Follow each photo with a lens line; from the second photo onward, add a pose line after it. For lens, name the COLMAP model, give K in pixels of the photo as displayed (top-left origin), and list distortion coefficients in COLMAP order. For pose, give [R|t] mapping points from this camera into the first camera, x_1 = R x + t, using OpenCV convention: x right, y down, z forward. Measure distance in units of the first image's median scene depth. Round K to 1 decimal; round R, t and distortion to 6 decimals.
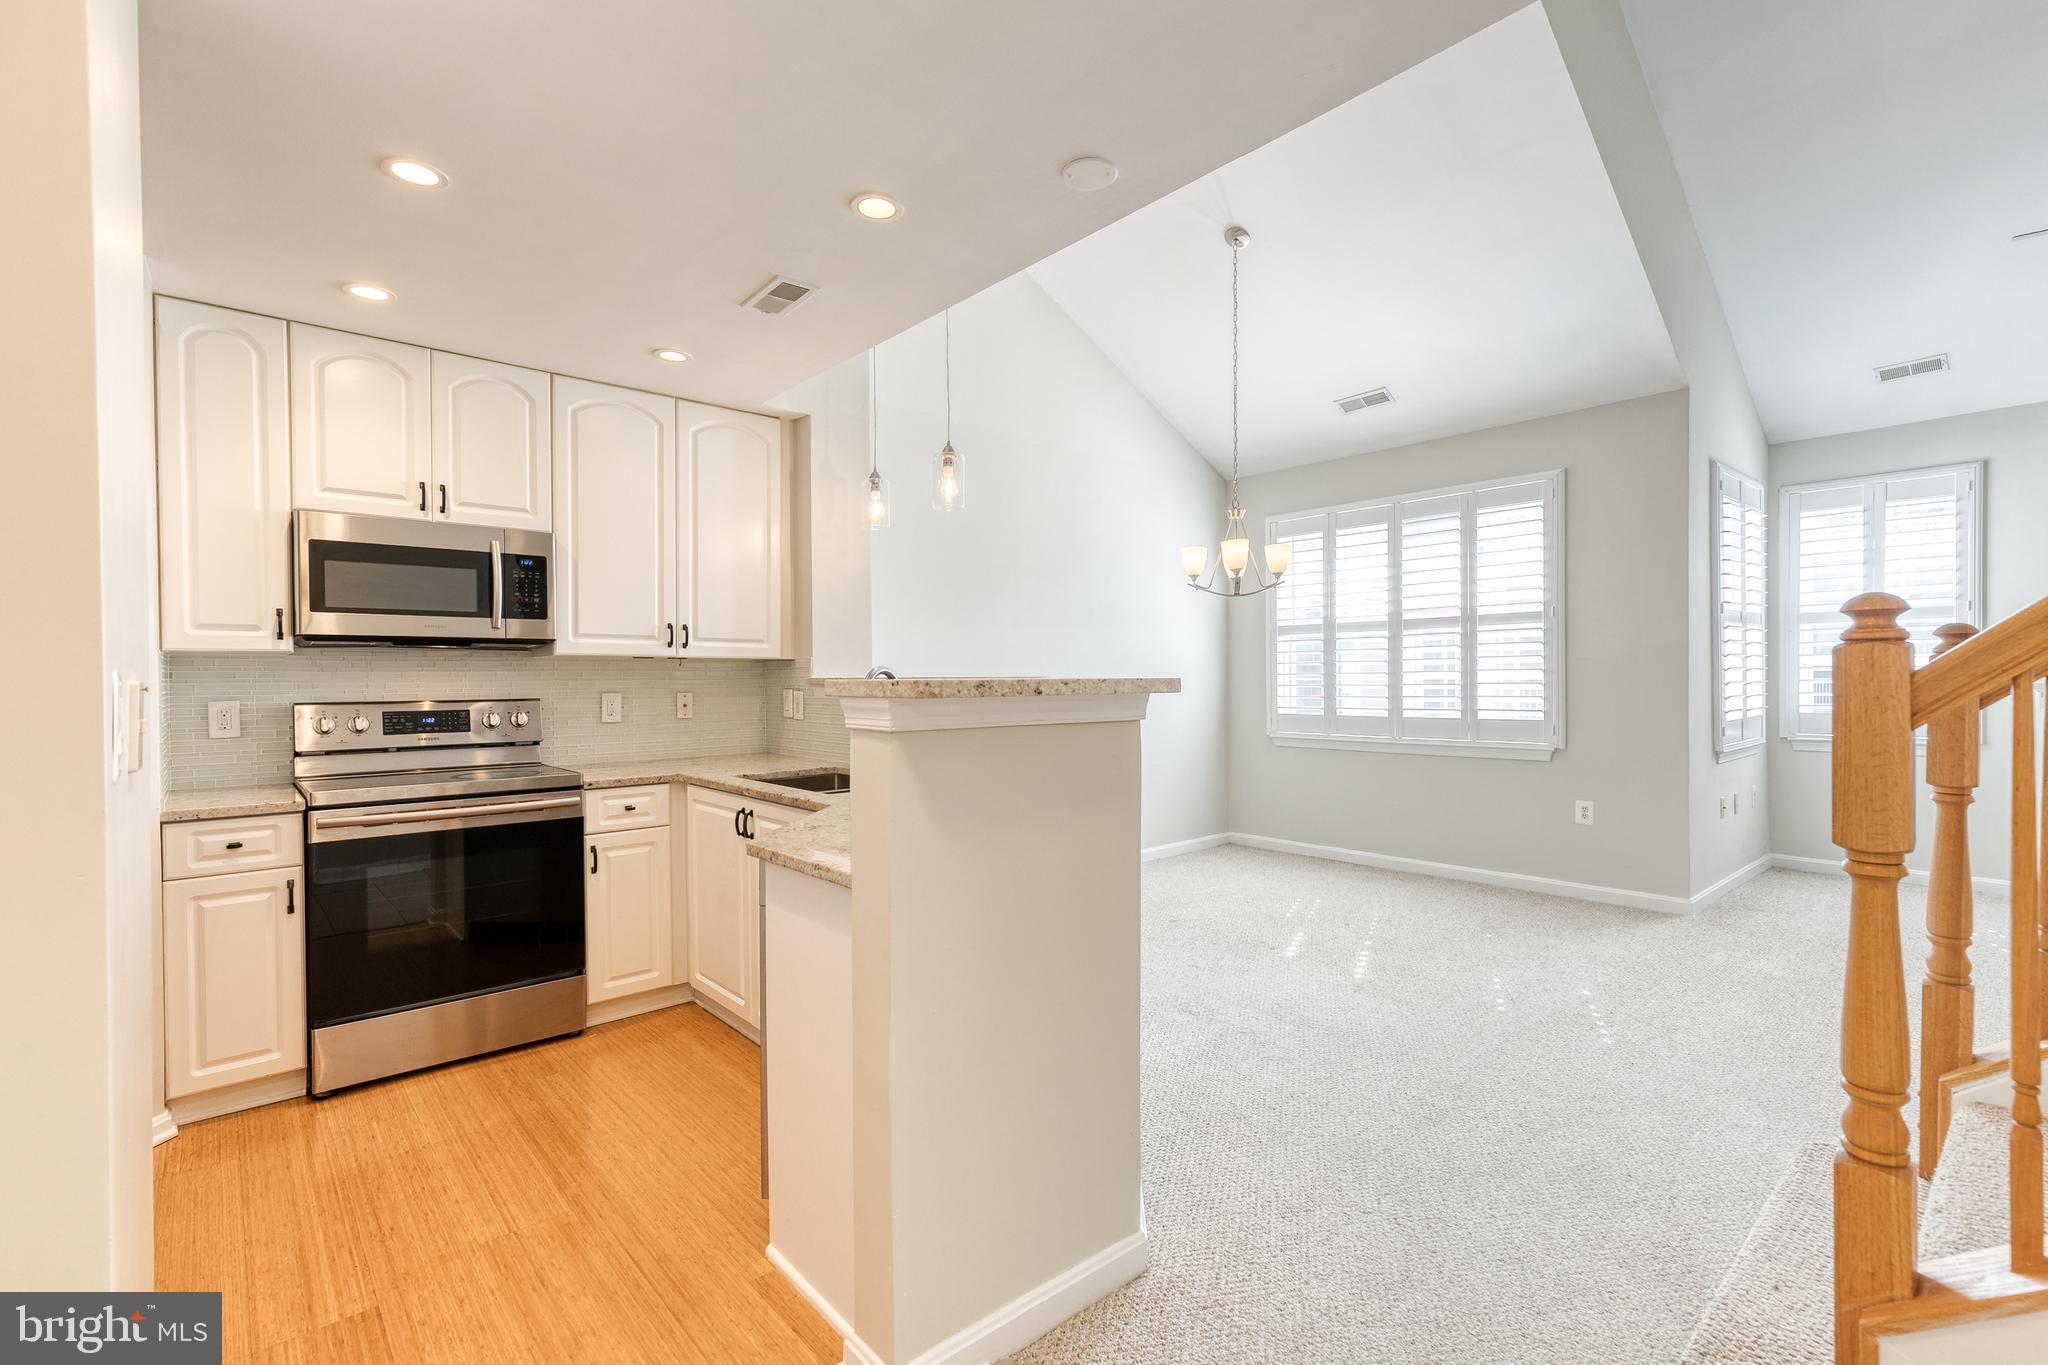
lens RADIAL K [[925.5, 0, 1042.7], [0, 925.5, 683.0], [0, 0, 1]] dist [0.012038, -0.002185]
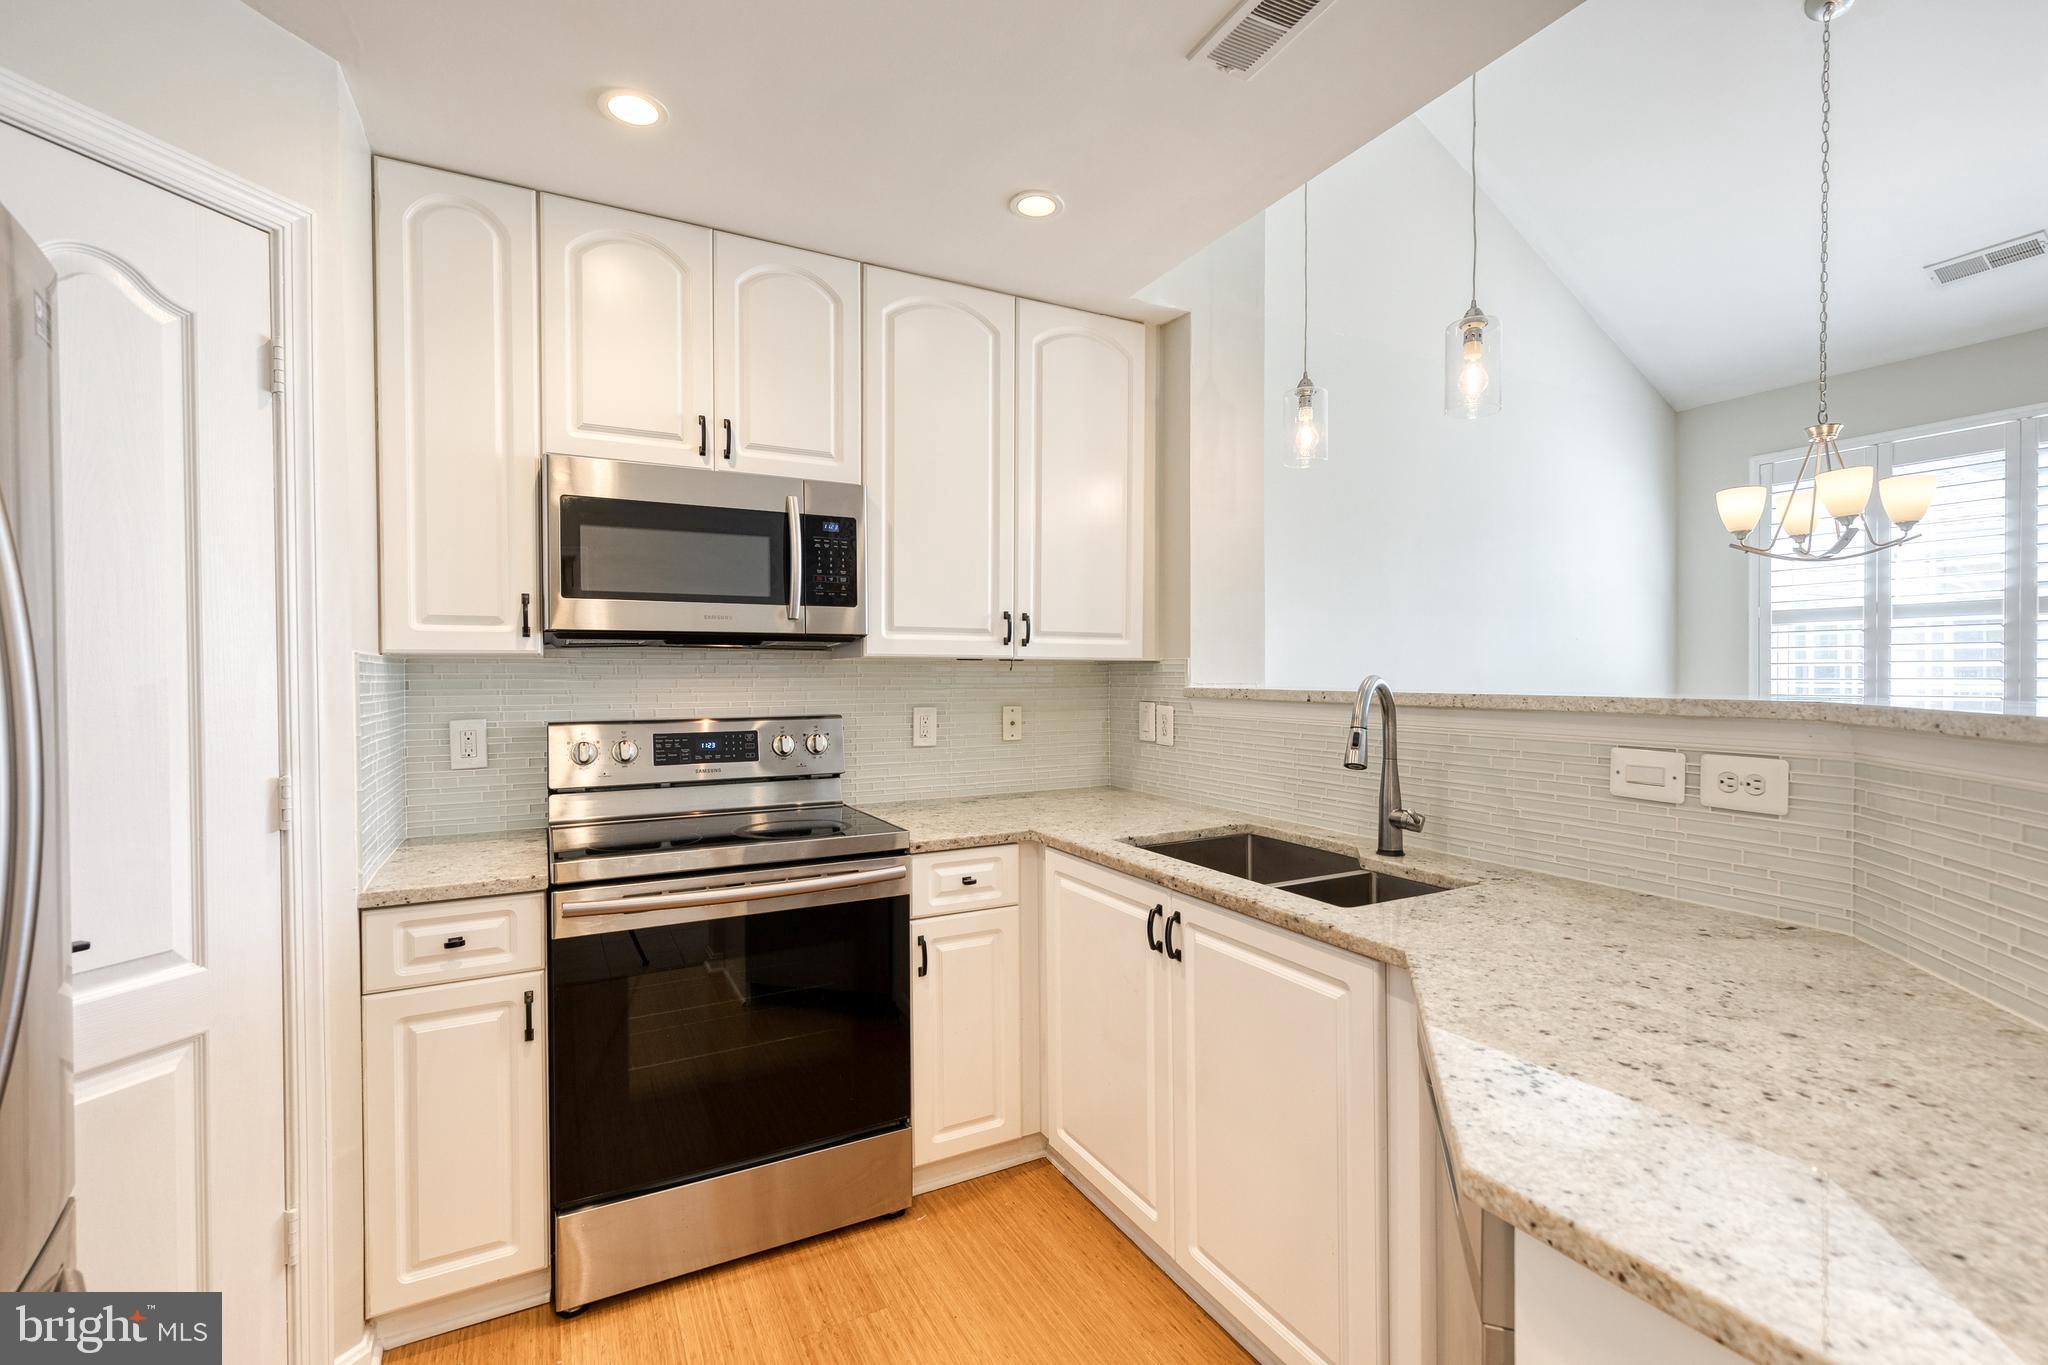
lens RADIAL K [[925.5, 0, 1042.5], [0, 925.5, 680.3], [0, 0, 1]] dist [0.012038, -0.002185]
pose [[0.973459, 0.004980, -0.228805, -0.186179], [-0.004613, 0.999987, 0.002136, -0.011504], [0.228813, -0.001024, 0.973470, 0.274319]]
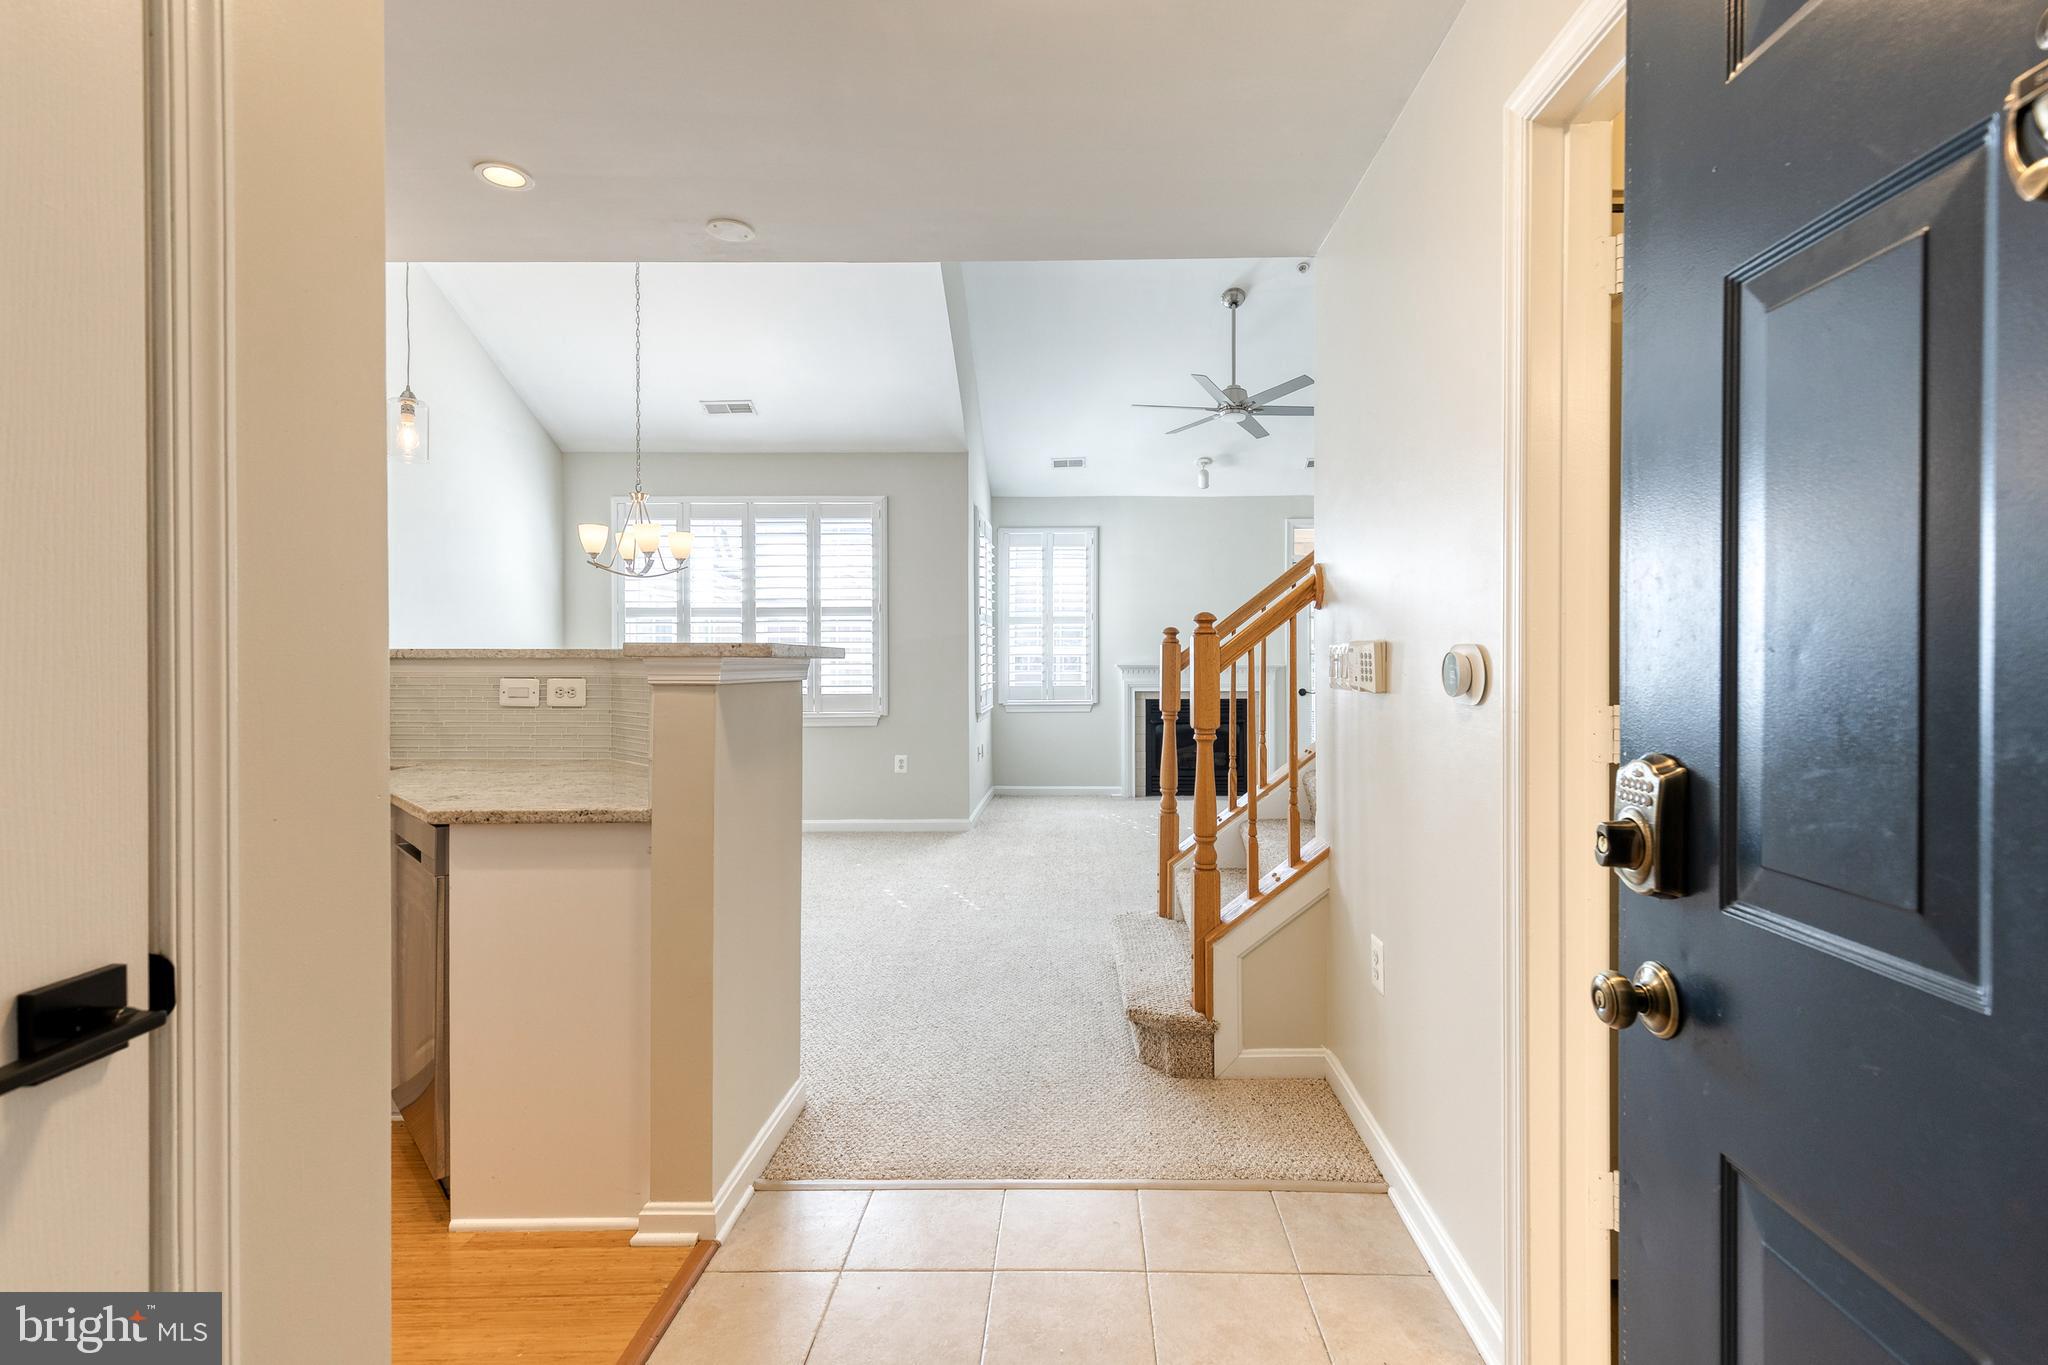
lens RADIAL K [[953.6, 0, 1070.2], [0, 953.6, 663.3], [0, 0, 1]] dist [0.013196, -0.000332]
pose [[0.672240, 0.005150, 0.740316, -0.283437], [0.001455, 0.999965, -0.008277, 0.012310], [-0.740332, 0.006642, 0.672208, -0.078560]]
